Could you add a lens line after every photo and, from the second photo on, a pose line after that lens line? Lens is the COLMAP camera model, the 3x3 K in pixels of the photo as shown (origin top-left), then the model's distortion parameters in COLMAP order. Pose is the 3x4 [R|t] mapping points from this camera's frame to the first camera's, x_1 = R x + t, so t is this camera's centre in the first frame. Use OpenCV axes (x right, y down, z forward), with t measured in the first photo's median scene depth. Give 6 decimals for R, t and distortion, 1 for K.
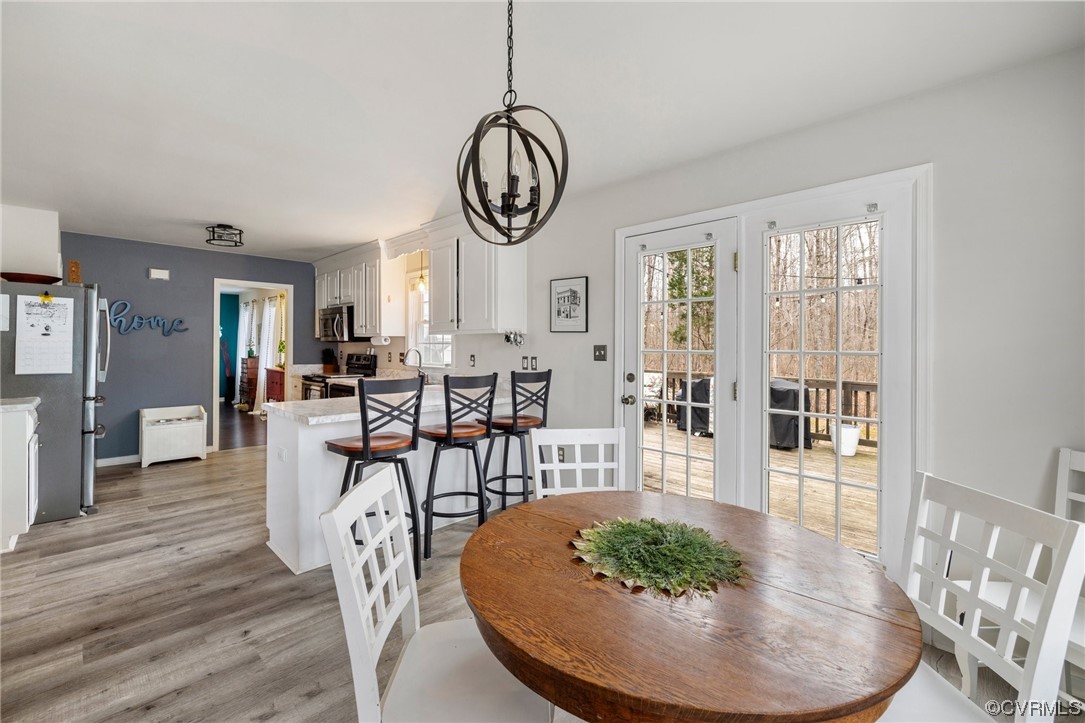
lens RADIAL K [[452.8, 0, 540.7], [0, 452.8, 343.4], [0, 0, 1]] dist [-0.000804, 0.000712]
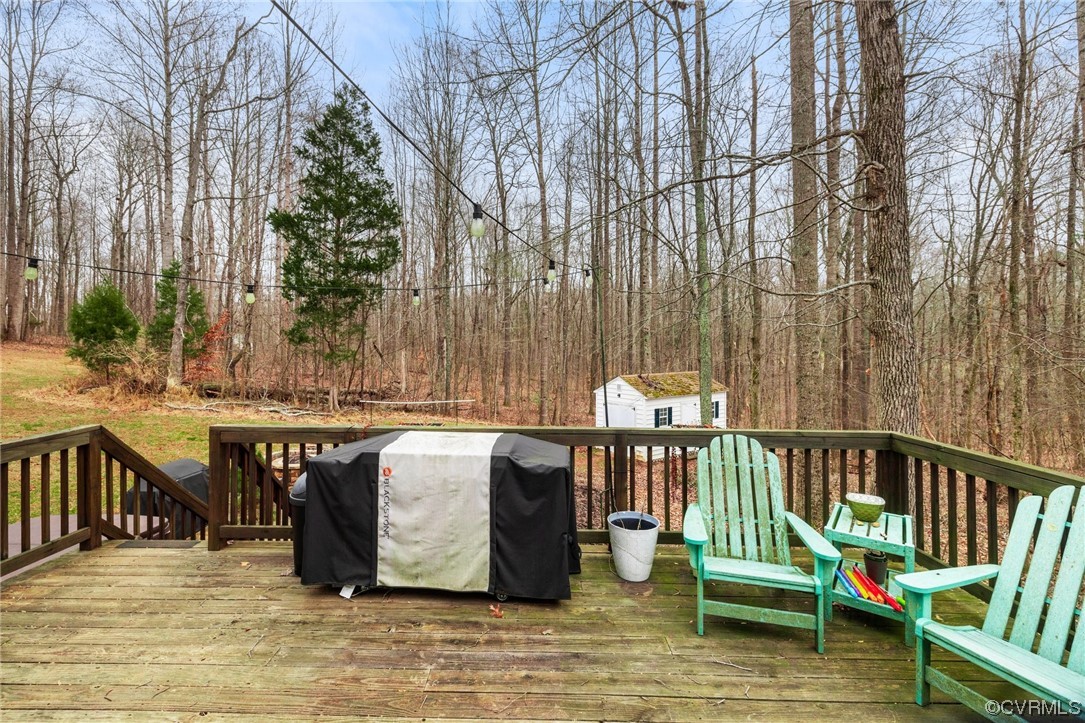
lens RADIAL K [[452.8, 0, 527.3], [0, 452.8, 339.6], [0, 0, 1]] dist [-0.000804, 0.000712]
pose [[0.719996, -0.002924, 0.693972, 0.050839], [0.004628, 0.999989, -0.000589, -0.006747], [-0.693963, 0.003636, 0.720002, 0.167076]]
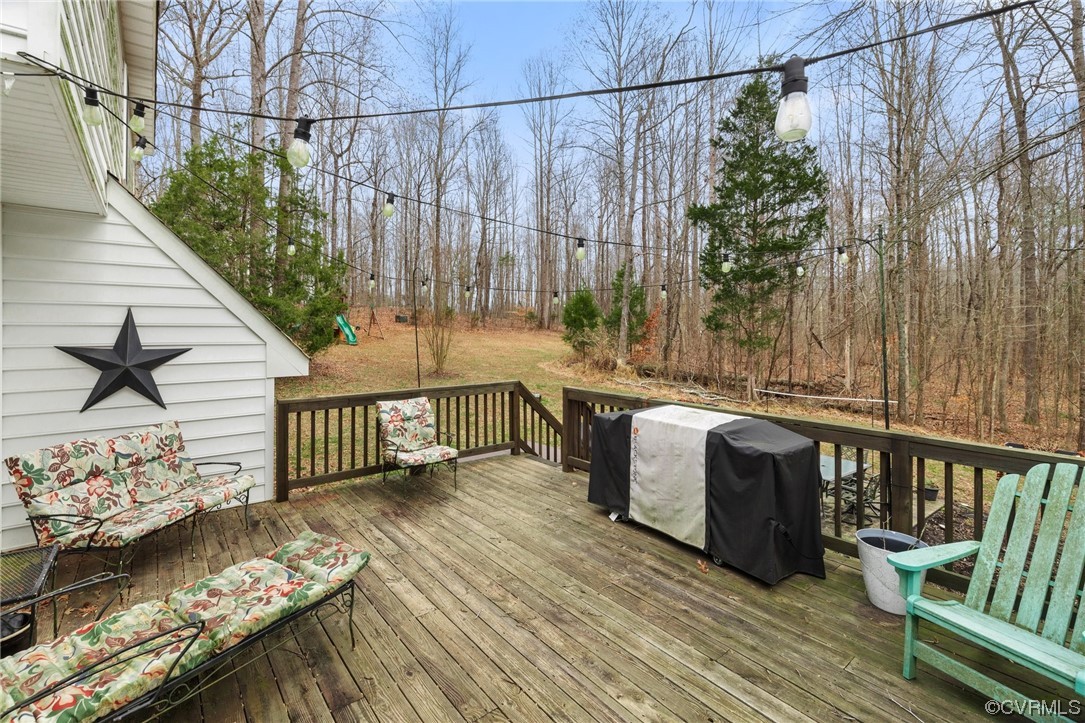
lens RADIAL K [[485.1, 0, 541.8], [0, 485.1, 328.8], [0, 0, 1]] dist [0.004276, 0.000815]
pose [[0.994612, -0.011983, -0.102971, 0.090515], [0.011811, 0.999928, -0.002277, -0.006570], [0.102991, 0.001049, 0.994682, 0.116089]]
